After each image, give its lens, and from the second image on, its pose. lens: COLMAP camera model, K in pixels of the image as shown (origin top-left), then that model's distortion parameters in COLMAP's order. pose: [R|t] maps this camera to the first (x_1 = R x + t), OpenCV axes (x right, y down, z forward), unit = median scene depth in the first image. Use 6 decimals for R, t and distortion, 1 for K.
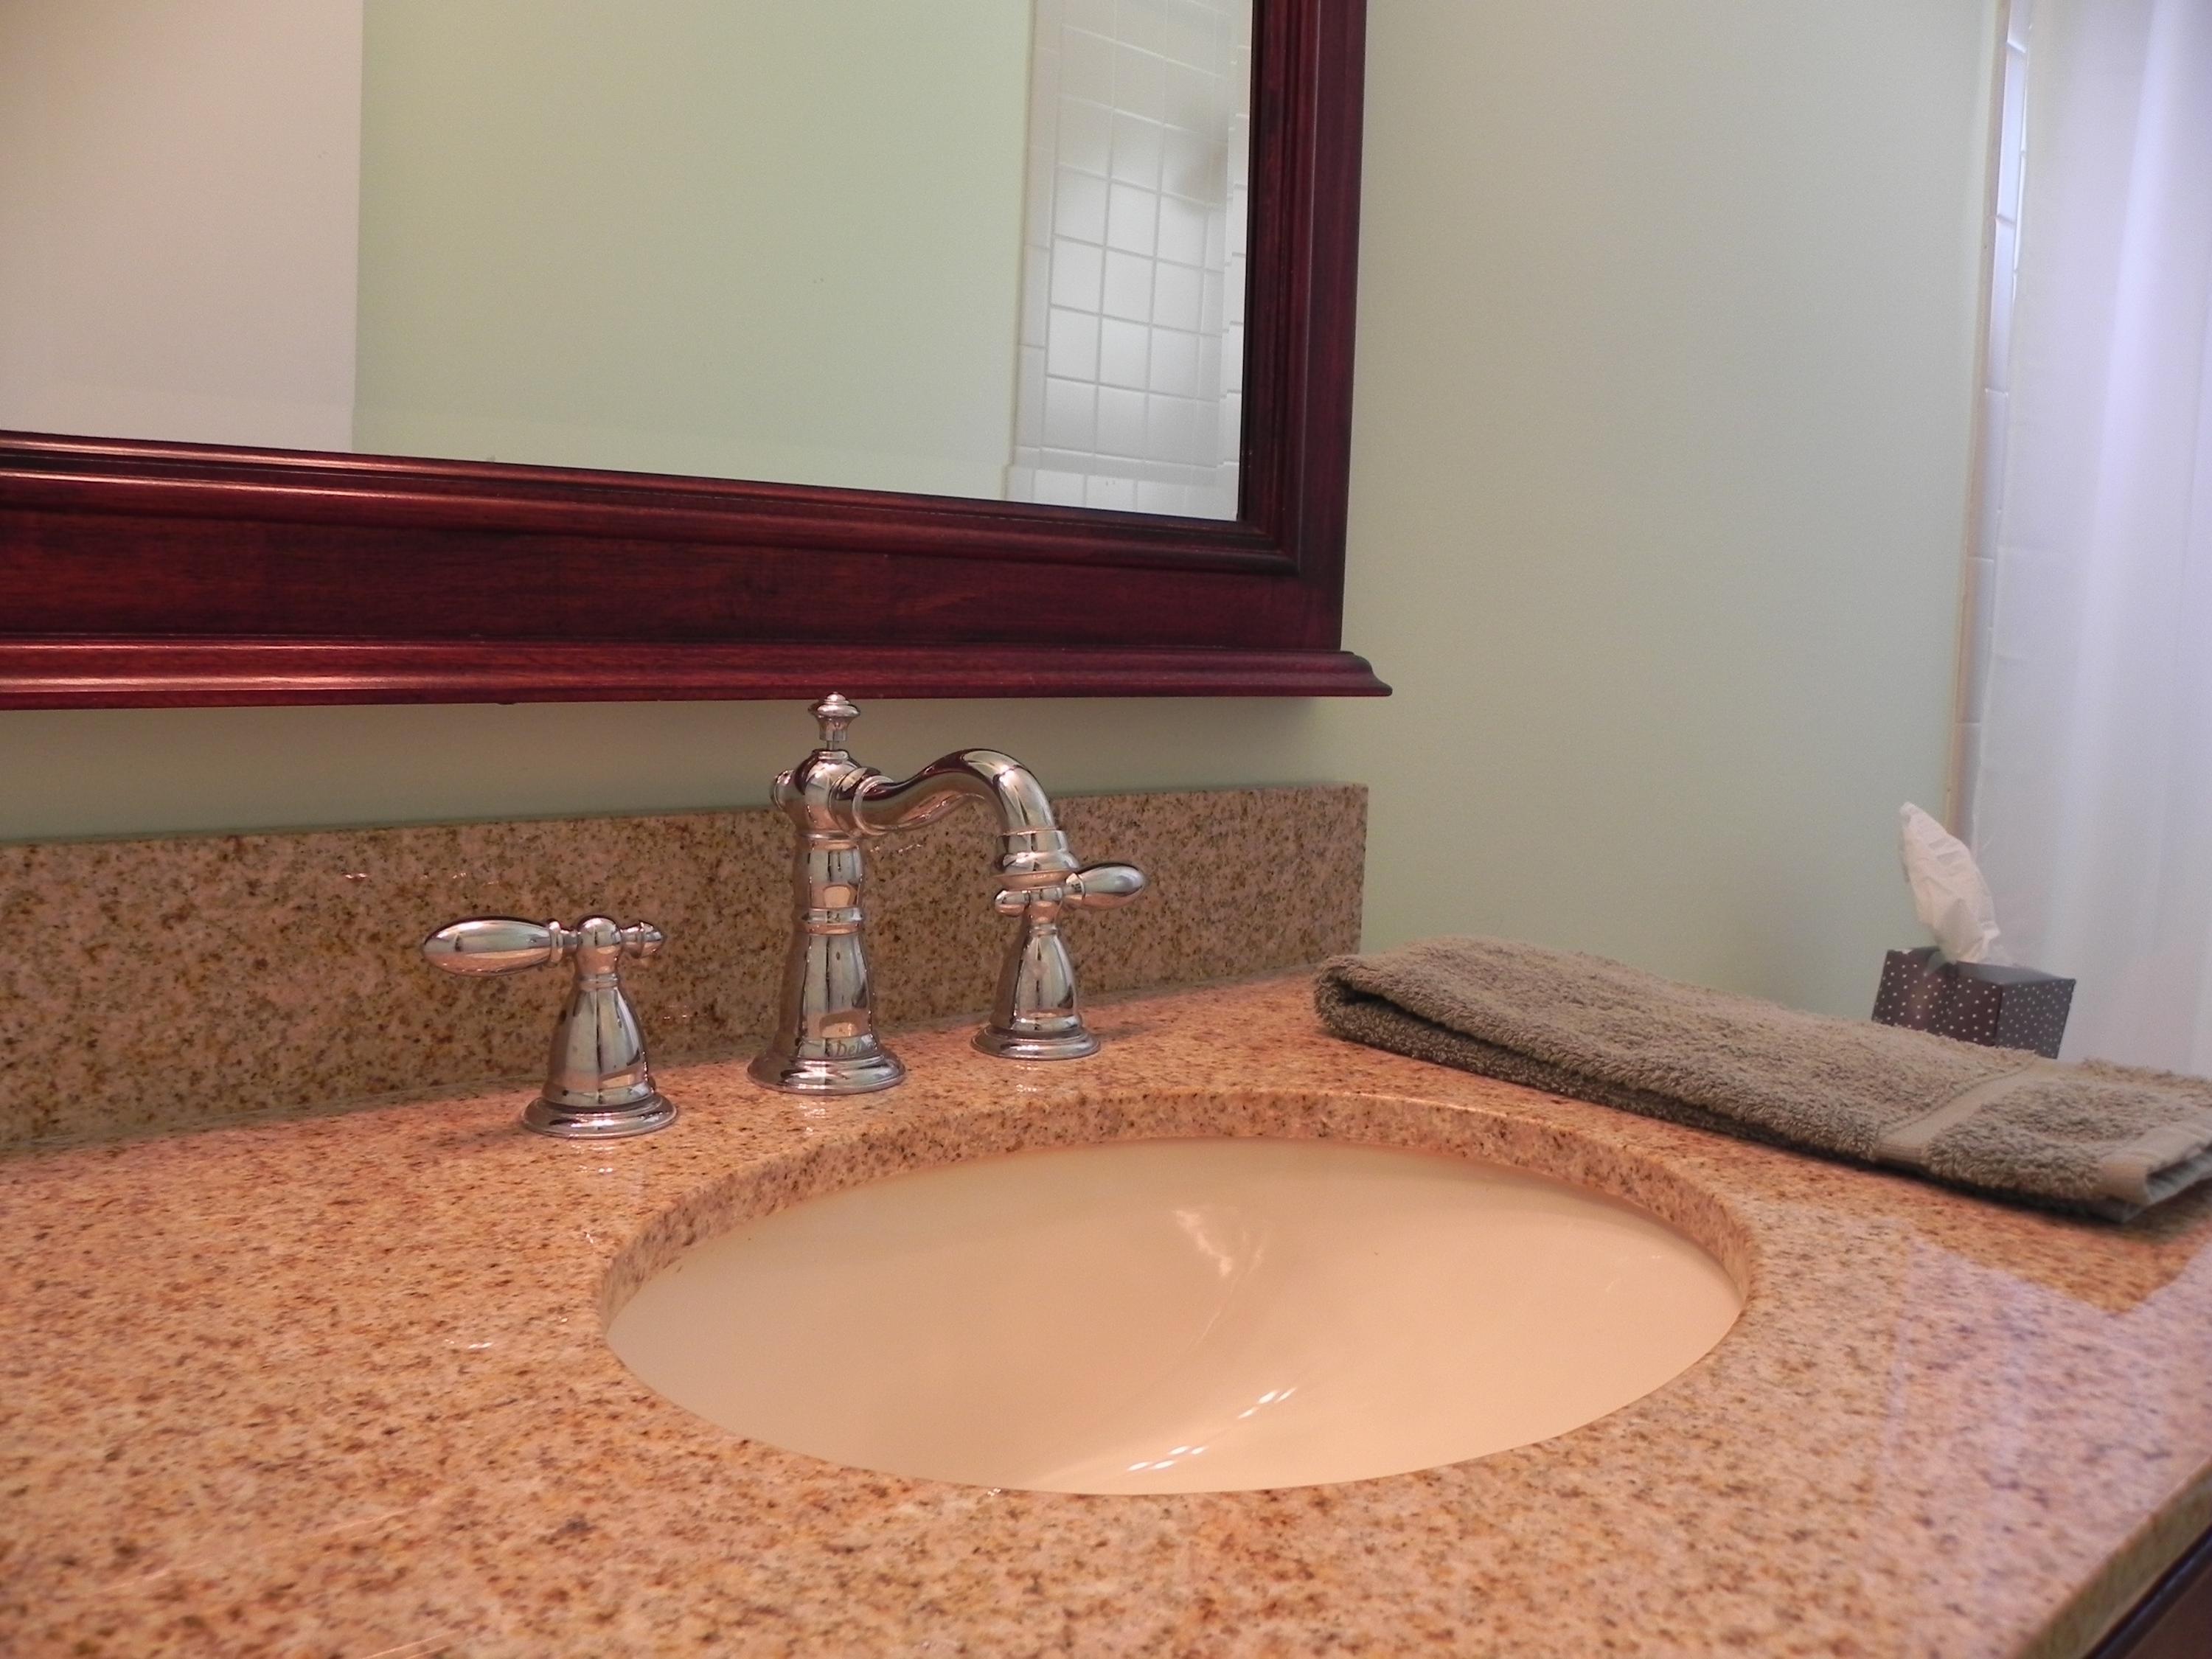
lens RADIAL K [[1702.8, 0, 1063.2], [0, 1702.8, 828.5], [0, 0, 1]] dist [-0.150877, 0.067798]
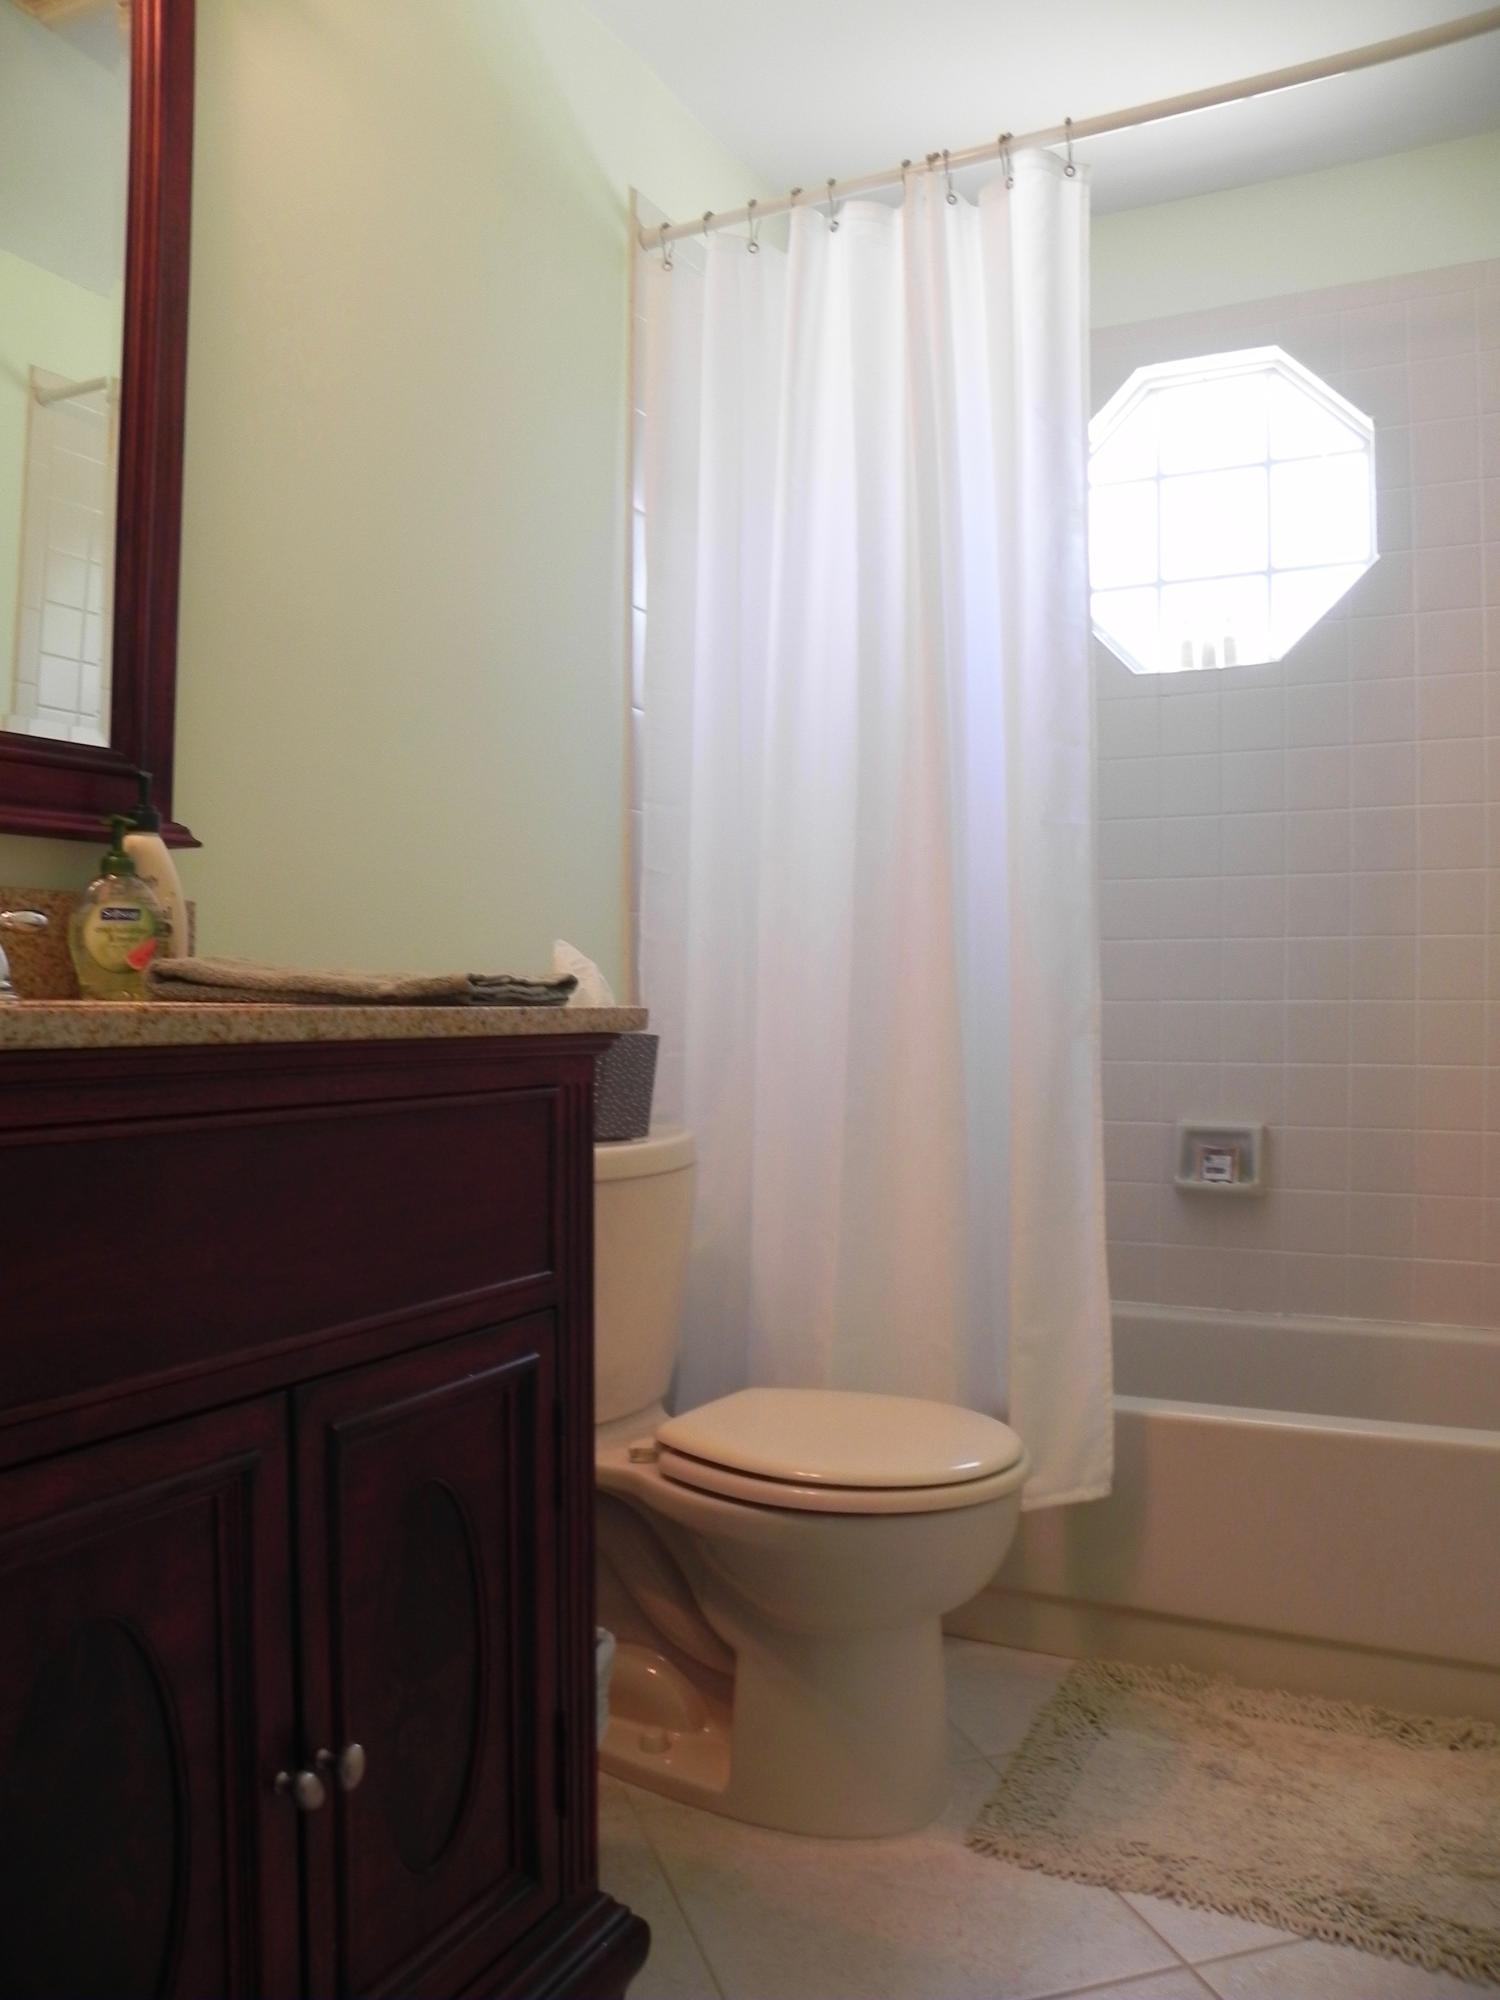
lens RADIAL K [[1539.6, 0, 750.0], [0, 1539.6, 1000.0], [0, 0, 1]] dist [-0.150877, 0.067798]
pose [[0.915913, -0.027306, 0.400447, 0.079208], [0.066858, 0.994124, -0.085131, 0.261563], [-0.395770, 0.104746, 0.912357, -0.694420]]
